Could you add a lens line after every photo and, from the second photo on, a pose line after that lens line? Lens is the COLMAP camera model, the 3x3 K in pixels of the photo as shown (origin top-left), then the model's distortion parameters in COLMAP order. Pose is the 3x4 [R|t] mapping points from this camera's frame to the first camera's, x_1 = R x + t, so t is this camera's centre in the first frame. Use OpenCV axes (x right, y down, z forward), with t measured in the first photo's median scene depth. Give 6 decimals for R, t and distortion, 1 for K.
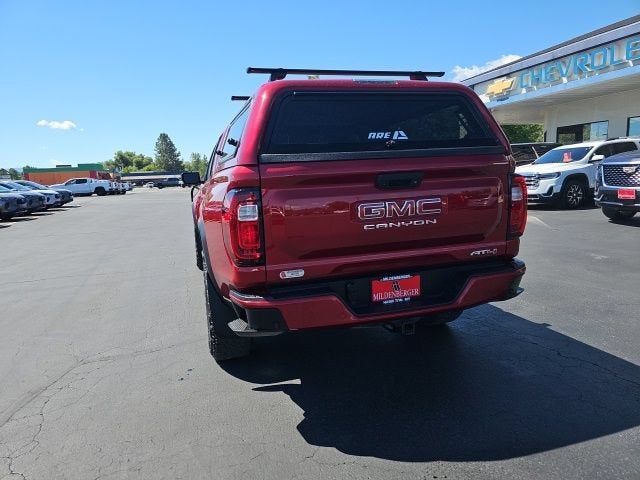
lens RADIAL K [[424.8, 0, 311.6], [0, 424.8, 240.1], [0, 0, 1]] dist [0.058392, -0.047091]
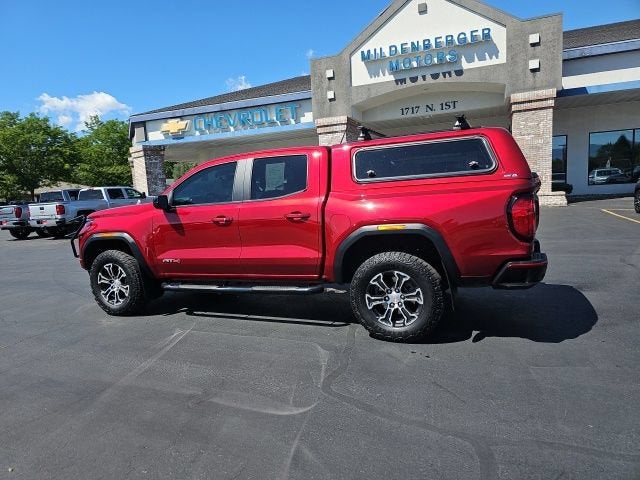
lens RADIAL K [[424.8, 0, 311.6], [0, 424.8, 240.1], [0, 0, 1]] dist [0.058392, -0.047091]
pose [[0.650421, -0.080515, 0.755294, -0.250424], [0.140194, 0.990008, -0.015191, -0.004870], [-0.746524, 0.115768, 0.655210, 0.074789]]
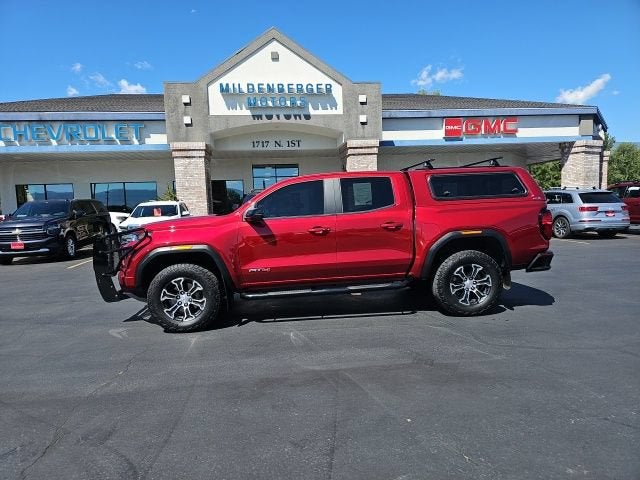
lens RADIAL K [[424.9, 0, 313.6], [0, 424.9, 241.1], [0, 0, 1]] dist [0.060764, -0.053320]
pose [[0.203364, -0.034120, 0.978508, -0.386106], [0.173190, 0.984887, -0.001652, -0.022445], [-0.963664, 0.169804, 0.206200, 0.240393]]
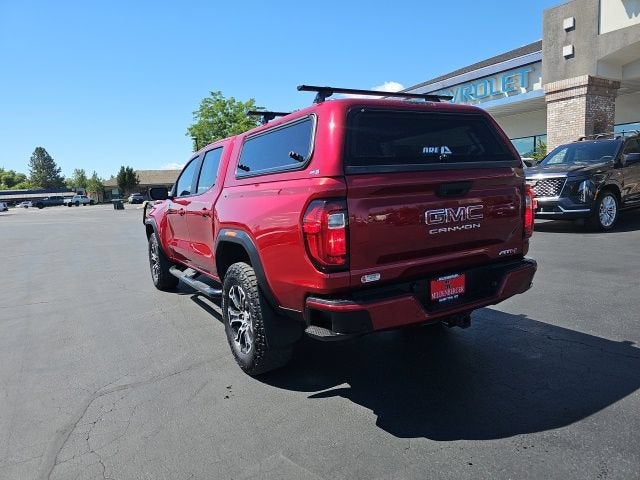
lens RADIAL K [[424.8, 0, 311.6], [0, 424.8, 240.1], [0, 0, 1]] dist [0.058392, -0.047091]
pose [[0.972668, -0.035842, 0.229419, -0.058478], [0.044601, 0.998456, -0.033108, 0.001825], [-0.227878, 0.042436, 0.972764, -0.000657]]
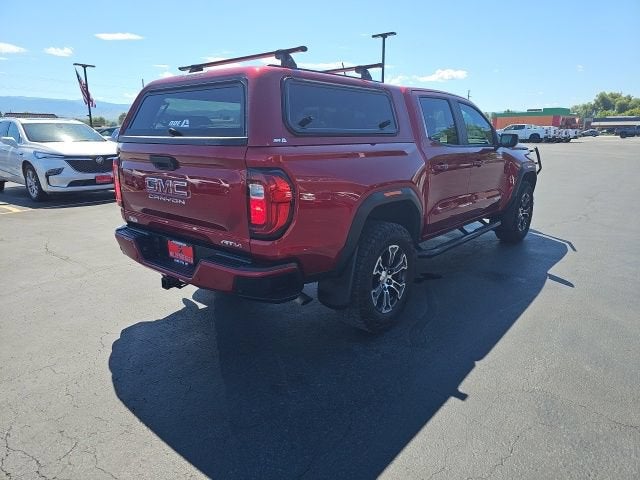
lens RADIAL K [[424.2, 0, 321.0], [0, 424.2, 229.4], [0, 0, 1]] dist [0.070112, -0.048729]
pose [[0.552173, 0.226893, -0.802262, 0.202581], [-0.145059, 0.973726, 0.175546, -0.032323], [0.821013, 0.019443, 0.570578, 0.093821]]
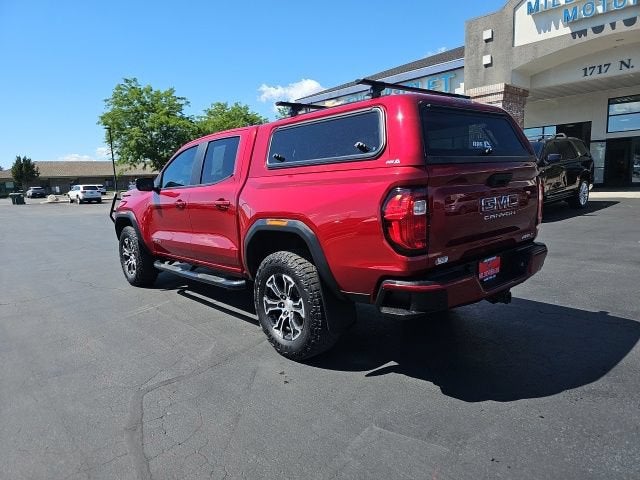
lens RADIAL K [[424.3, 0, 312.1], [0, 424.3, 242.7], [0, 0, 1]] dist [0.061587, -0.052016]
pose [[0.911147, -0.055525, 0.408324, -0.113848], [0.063903, 0.997932, -0.006893, 0.002352], [-0.407097, 0.032374, 0.912811, 0.011023]]
